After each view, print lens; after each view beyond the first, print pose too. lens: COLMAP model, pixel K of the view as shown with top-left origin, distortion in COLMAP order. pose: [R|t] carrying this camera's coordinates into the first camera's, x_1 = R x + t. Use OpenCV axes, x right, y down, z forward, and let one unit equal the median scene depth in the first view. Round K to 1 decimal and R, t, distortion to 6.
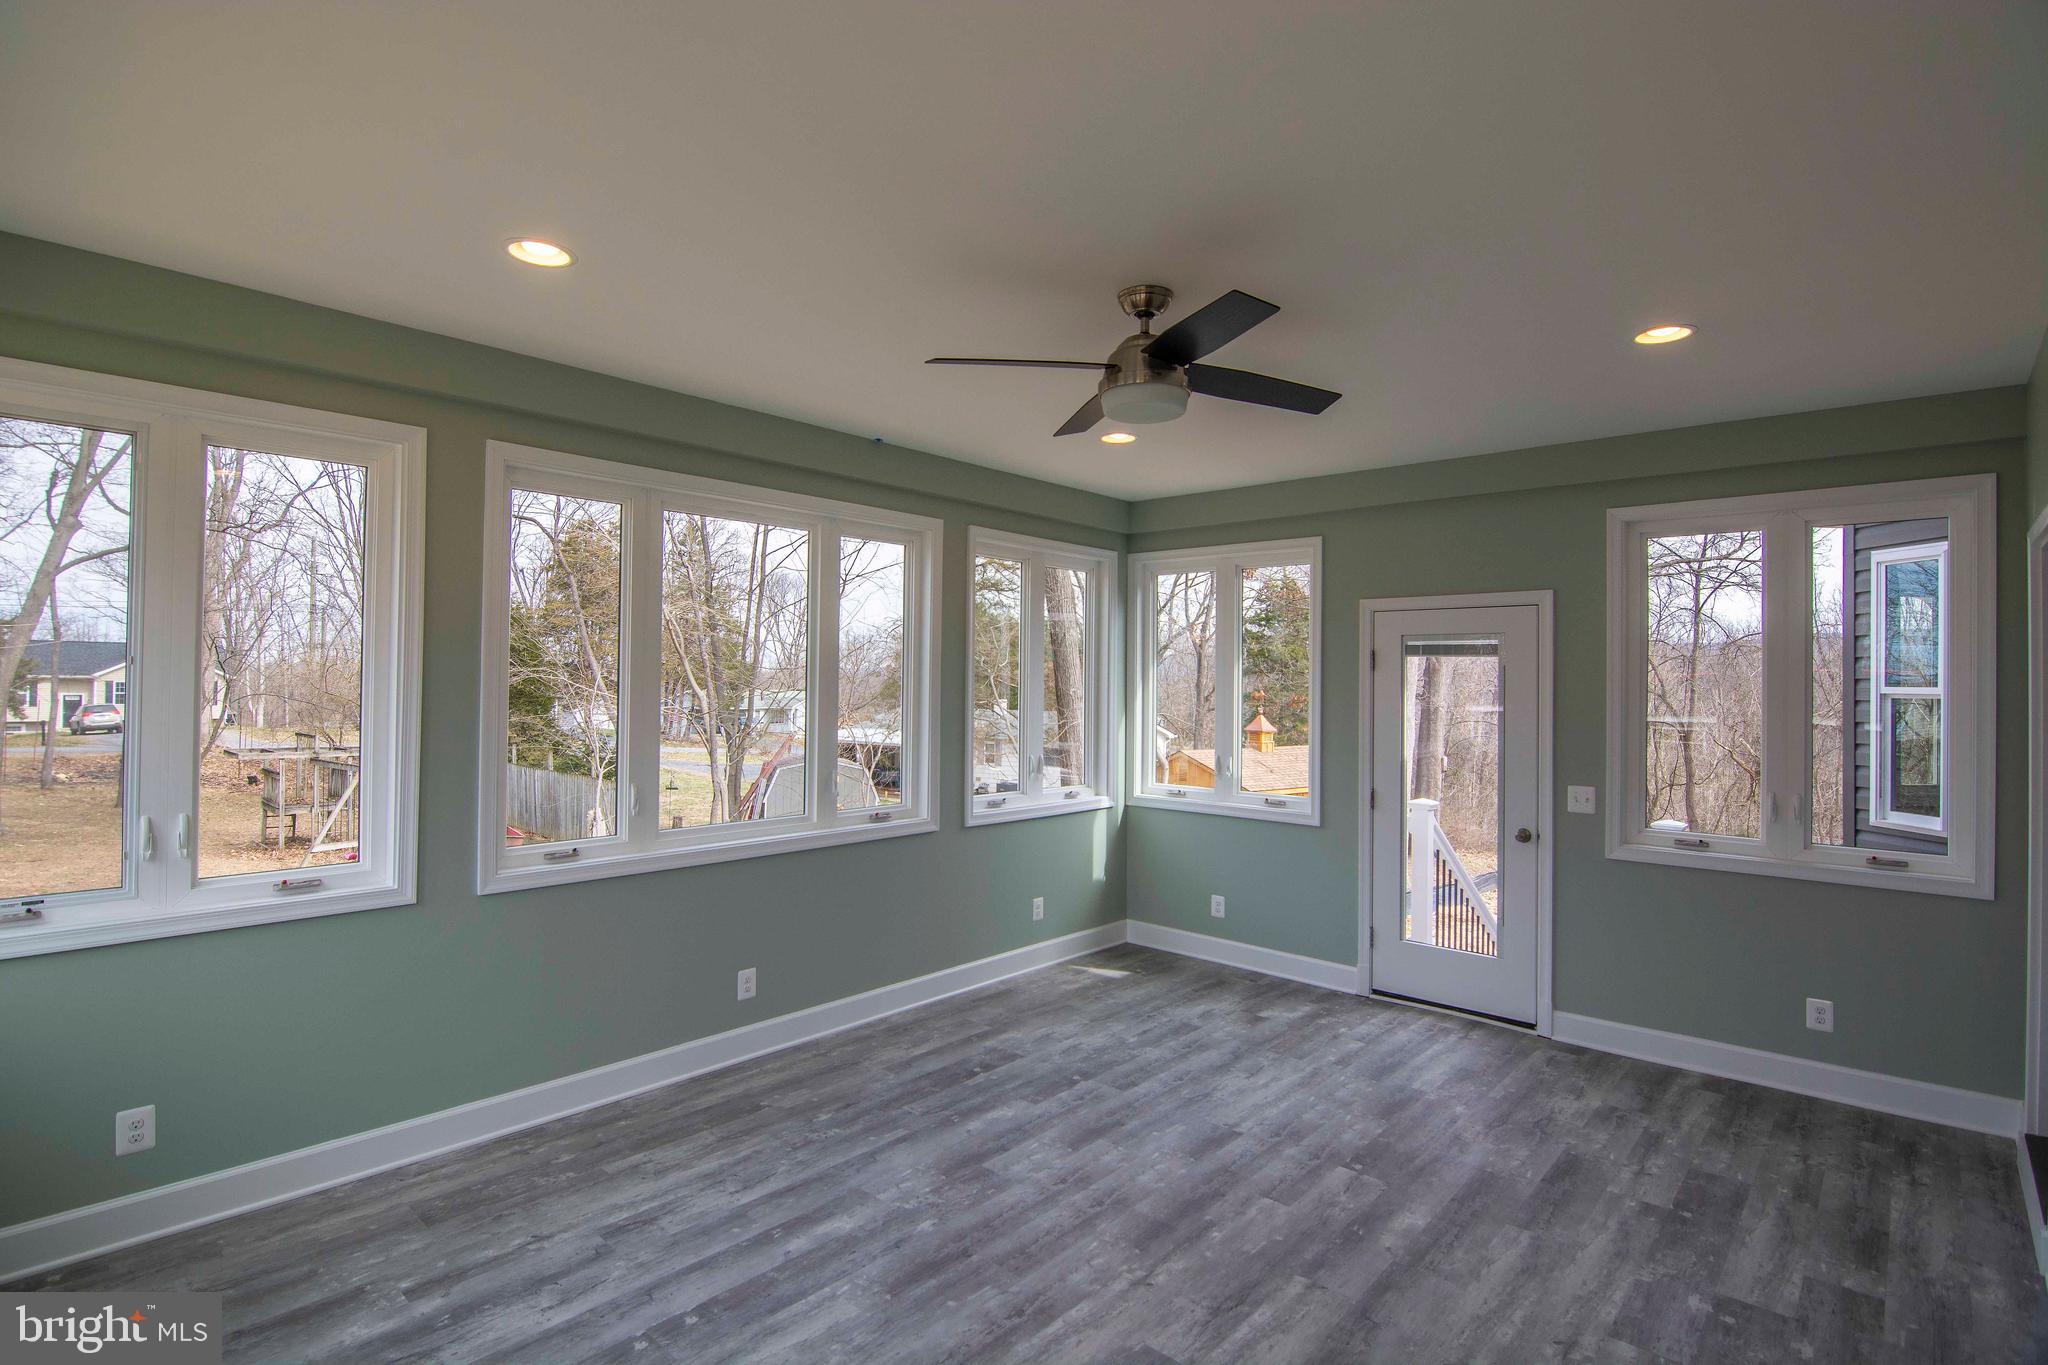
lens RADIAL K [[1013.1, 0, 1023.2], [0, 1013.1, 677.7], [0, 0, 1]] dist [-0.013624, -0.007539]
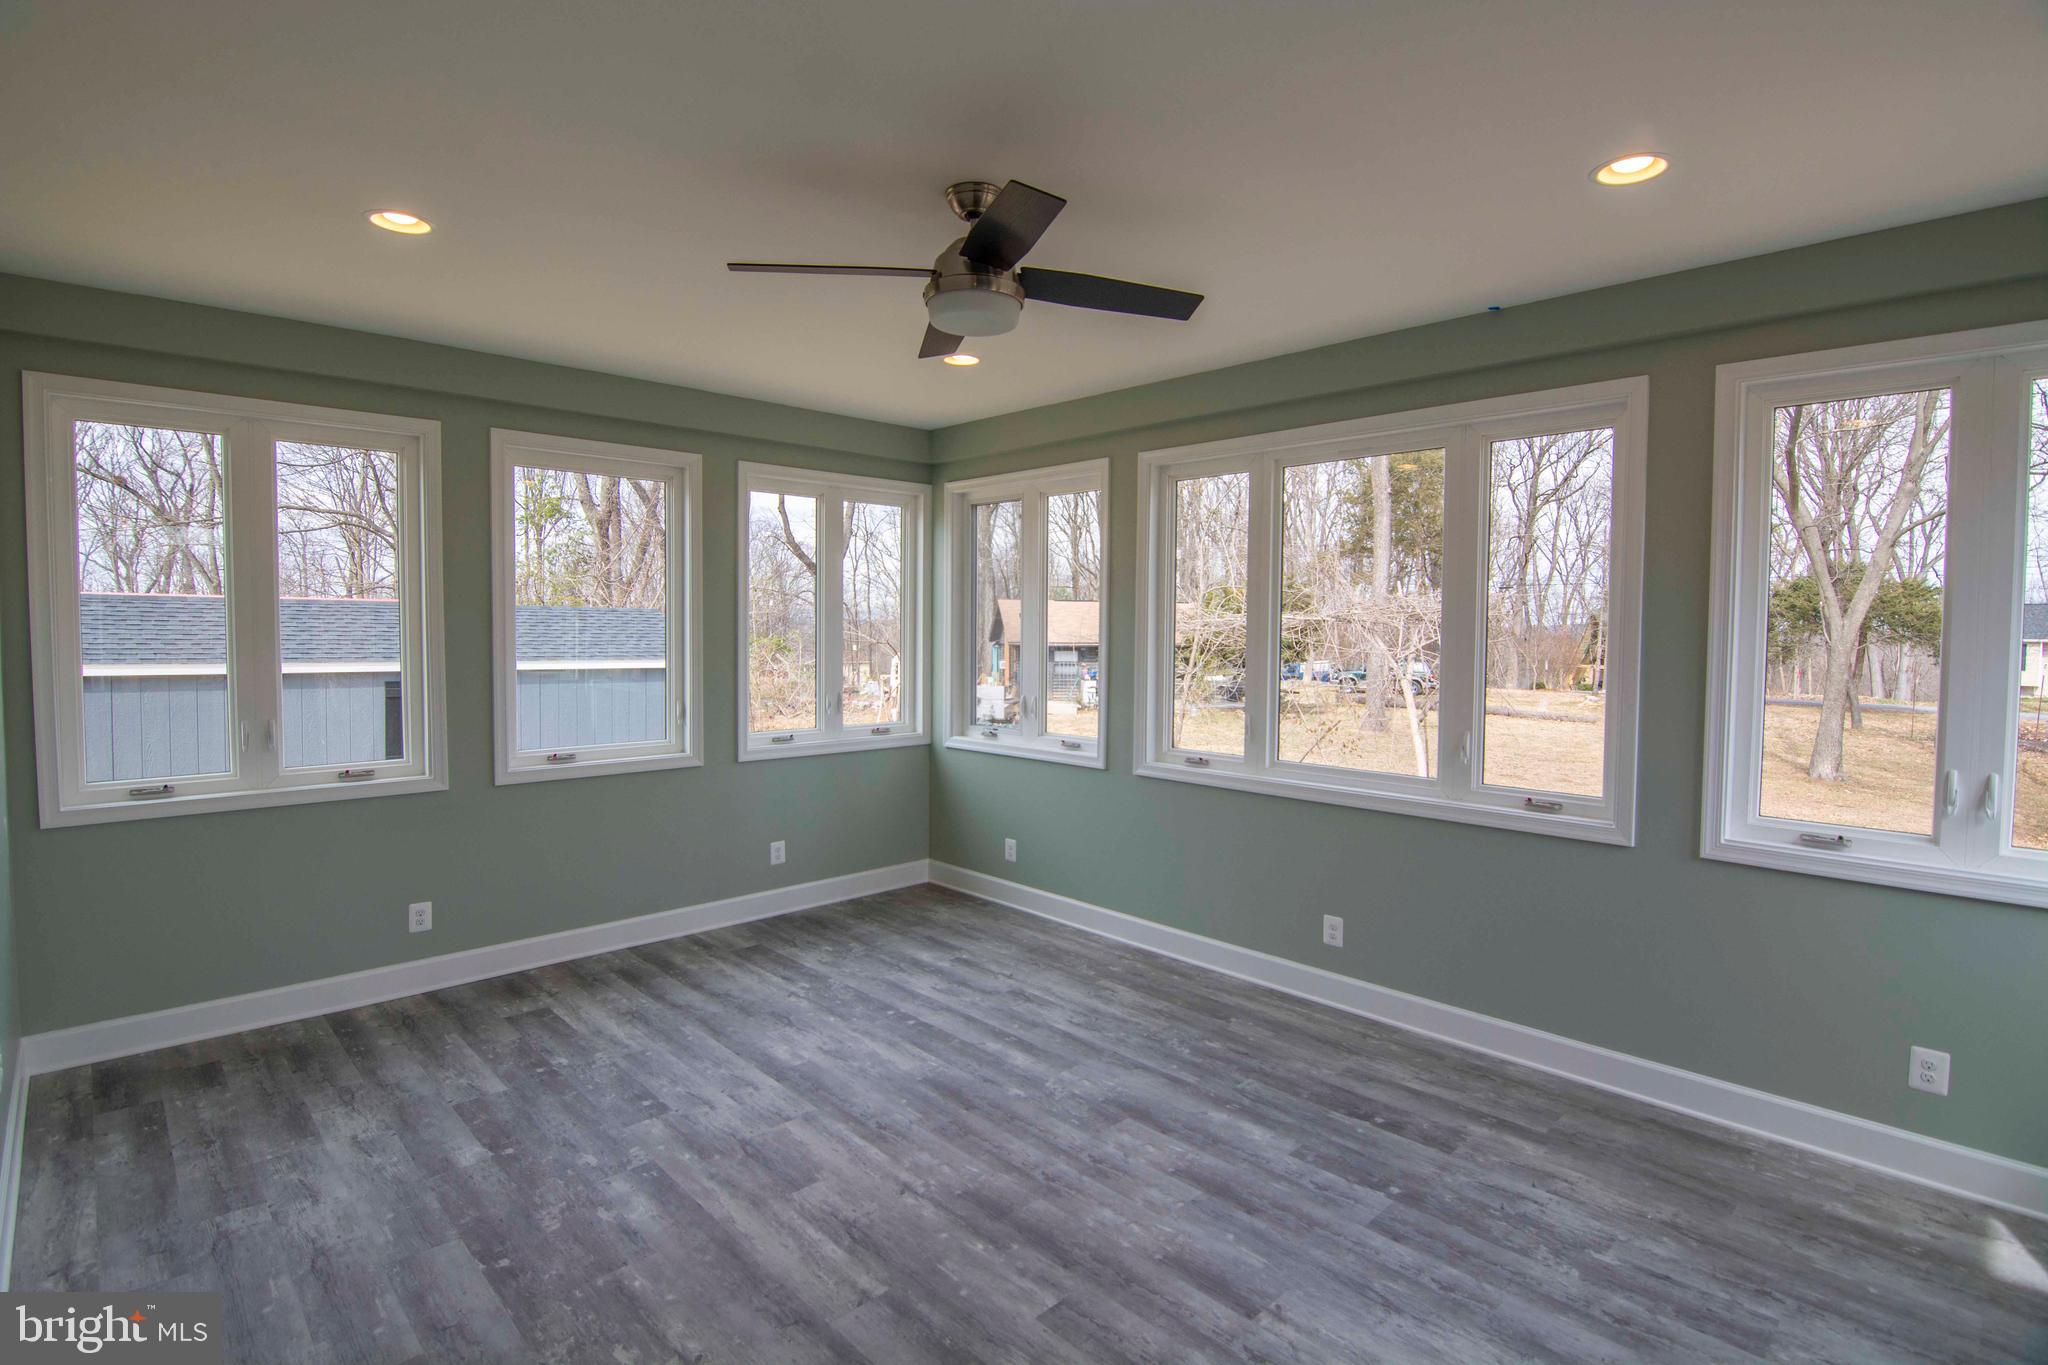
lens RADIAL K [[1013.1, 0, 1012.3], [0, 1013.1, 678.8], [0, 0, 1]] dist [-0.013624, -0.007539]
pose [[-0.093535, 0.039844, -0.994818, 0.868392], [-0.008229, 0.999134, 0.040791, 0.023548], [0.995582, 0.012002, -0.093126, 0.926883]]
